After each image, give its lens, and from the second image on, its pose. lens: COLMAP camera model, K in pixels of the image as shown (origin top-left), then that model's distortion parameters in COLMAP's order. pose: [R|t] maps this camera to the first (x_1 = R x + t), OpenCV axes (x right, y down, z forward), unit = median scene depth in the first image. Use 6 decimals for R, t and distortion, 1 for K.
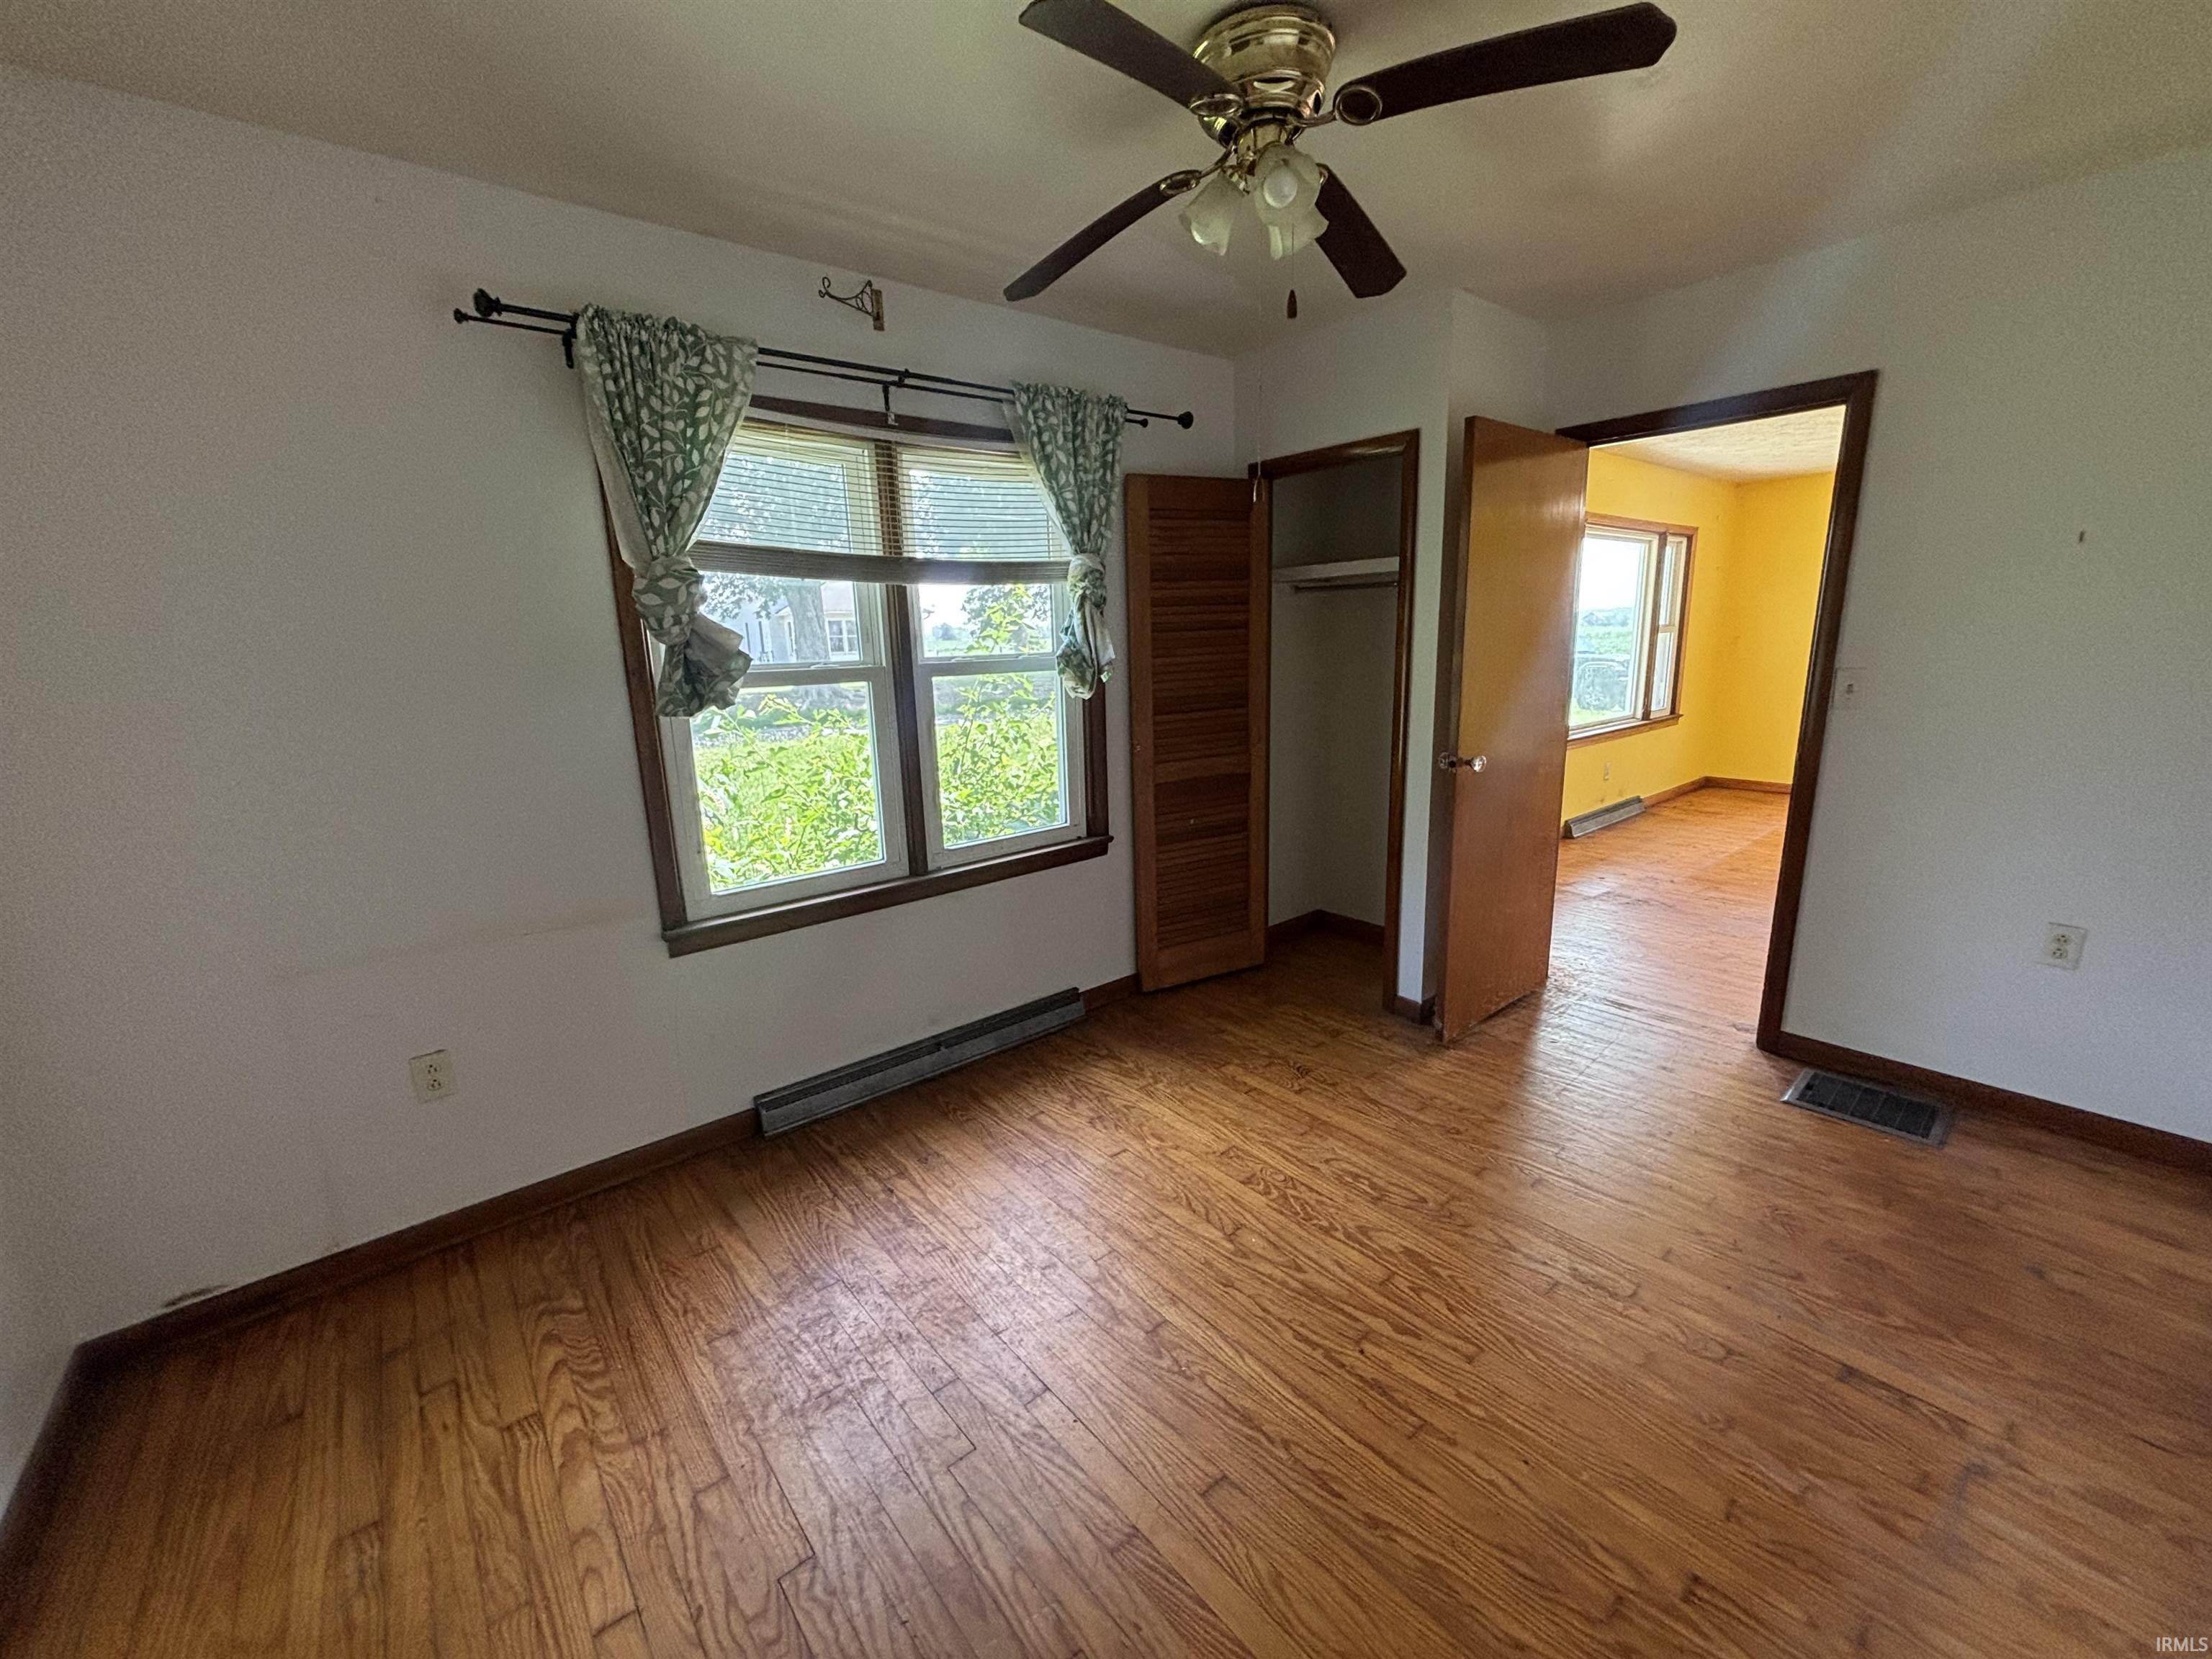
lens RADIAL K [[895.2, 0, 1106.4], [0, 895.2, 828.1], [0, 0, 1]] dist [0.002381, 0.000745]
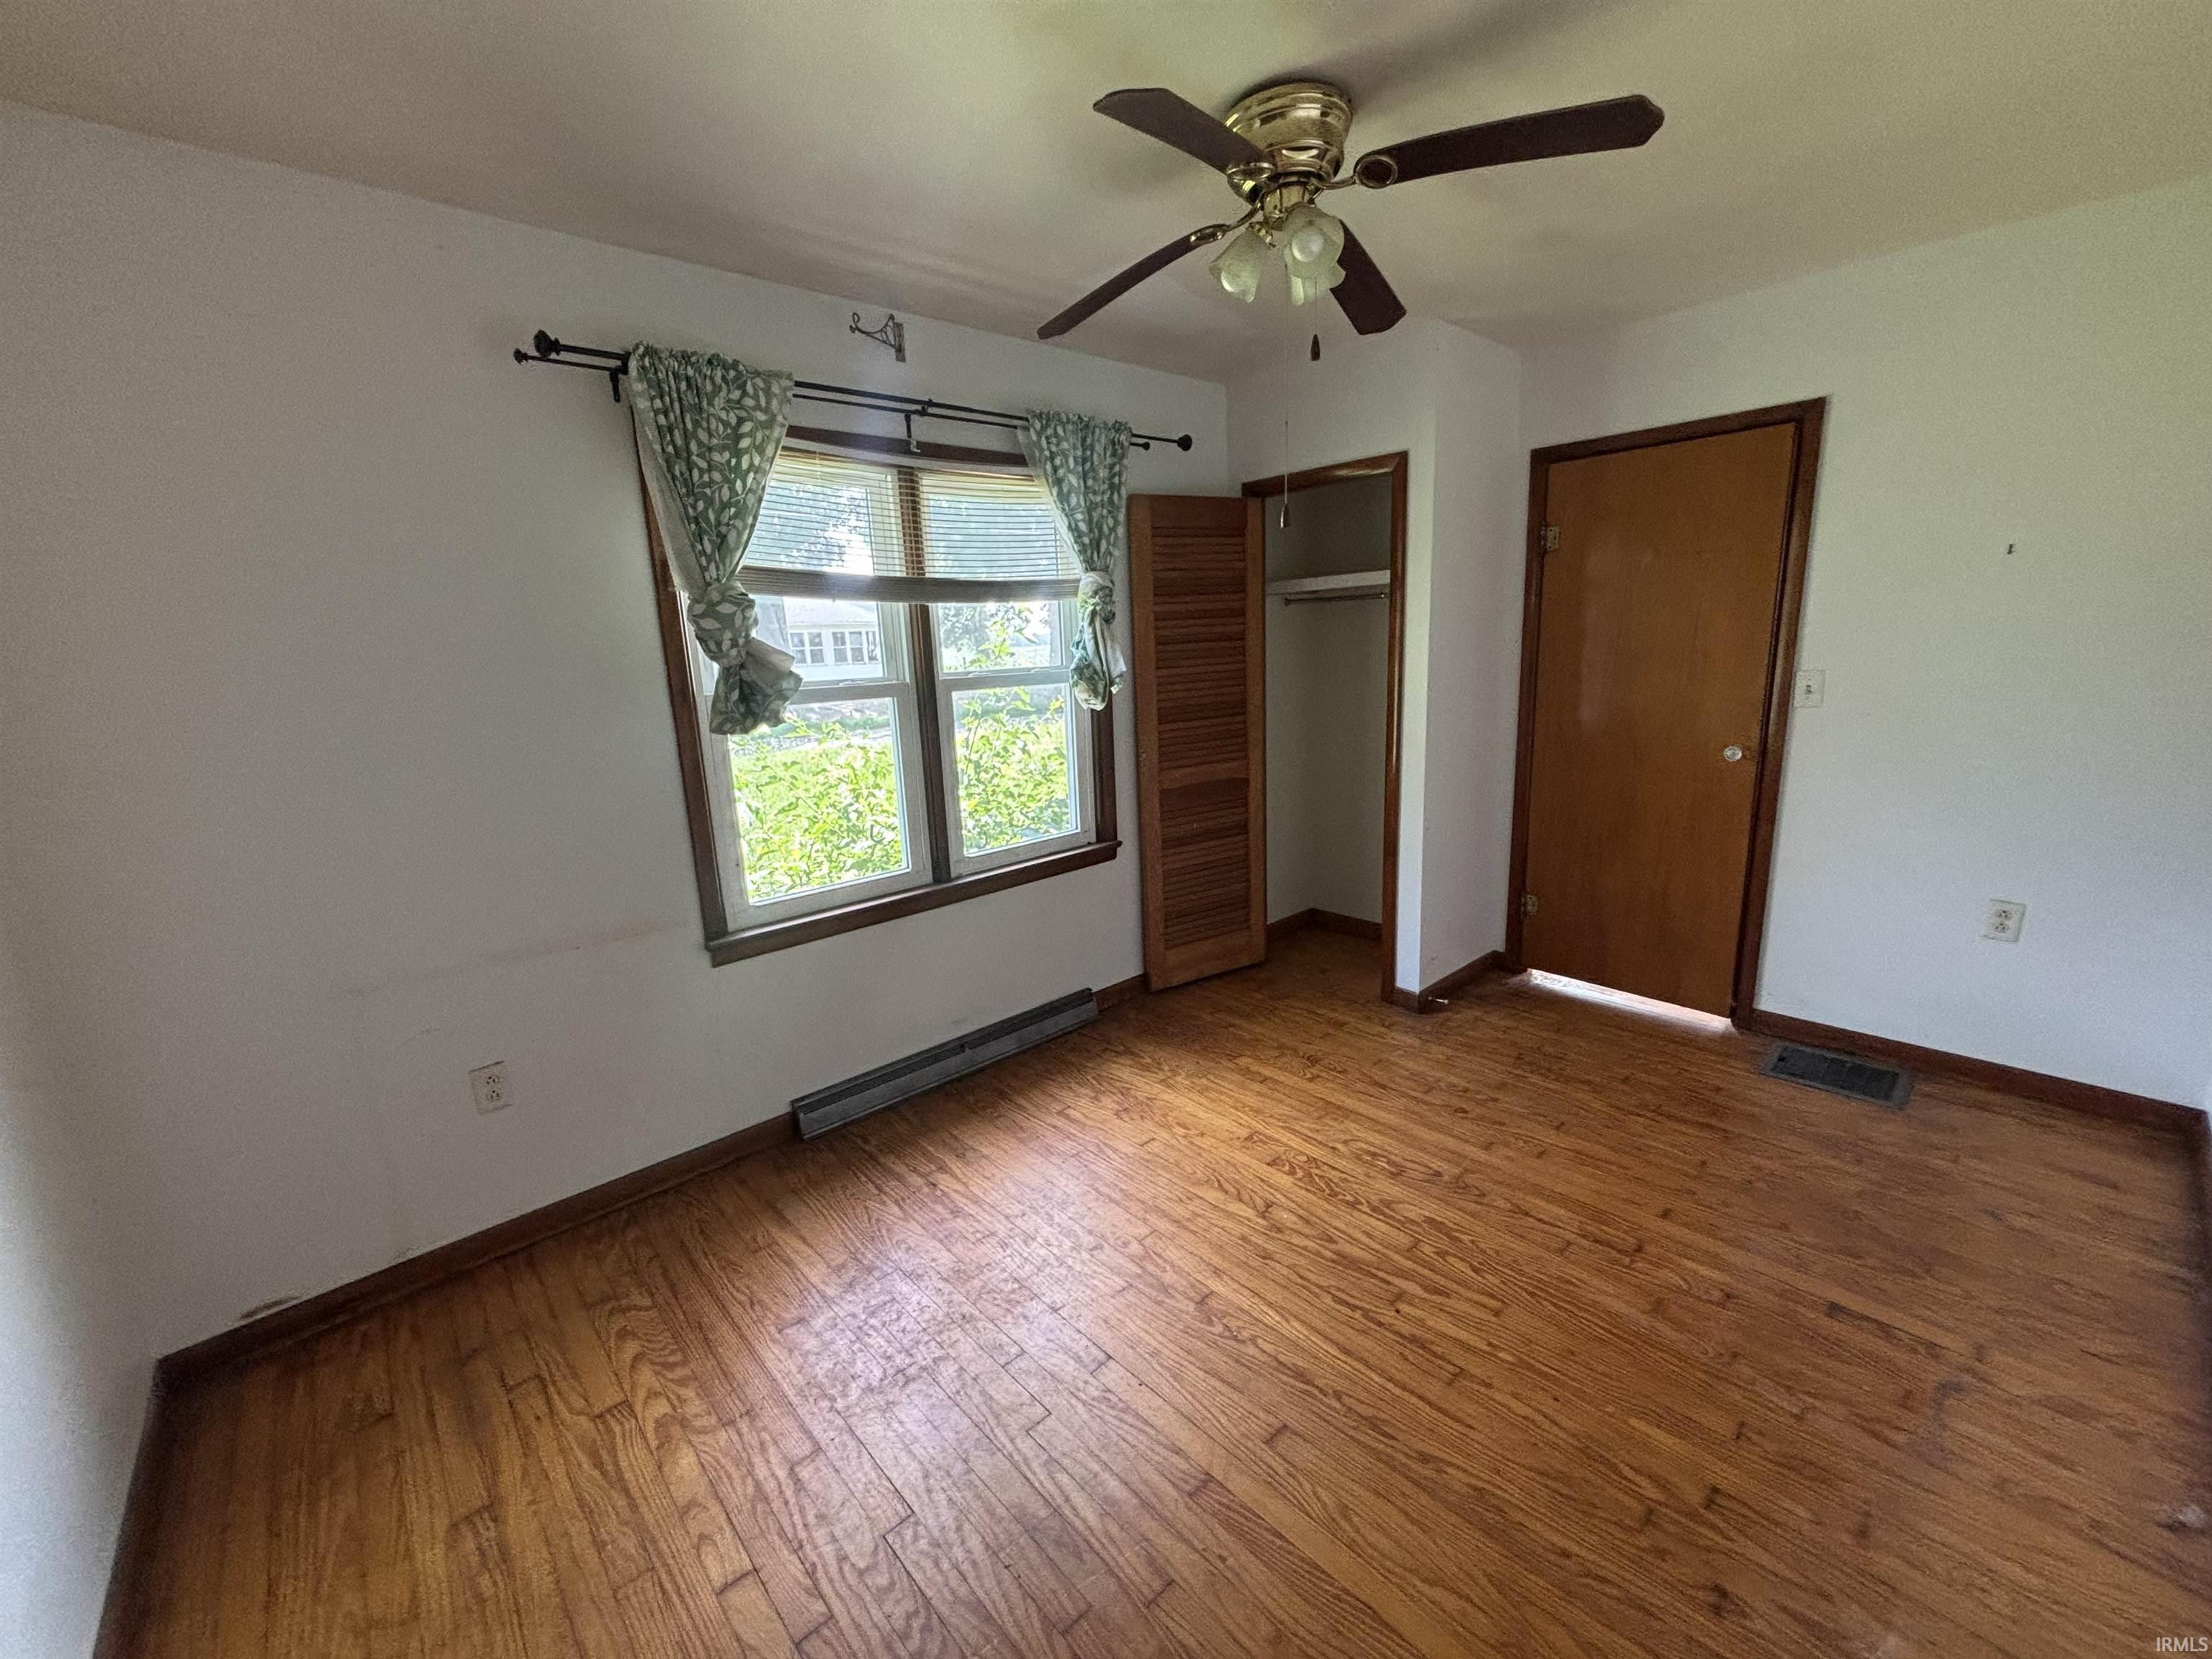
lens RADIAL K [[895.2, 0, 1108.3], [0, 895.2, 827.6], [0, 0, 1]] dist [0.002381, 0.000745]
pose [[0.998954, -0.021960, 0.040101, -0.084254], [0.022347, 0.999708, -0.009221, 0.004335], [-0.039887, 0.010107, 0.999153, -0.063196]]
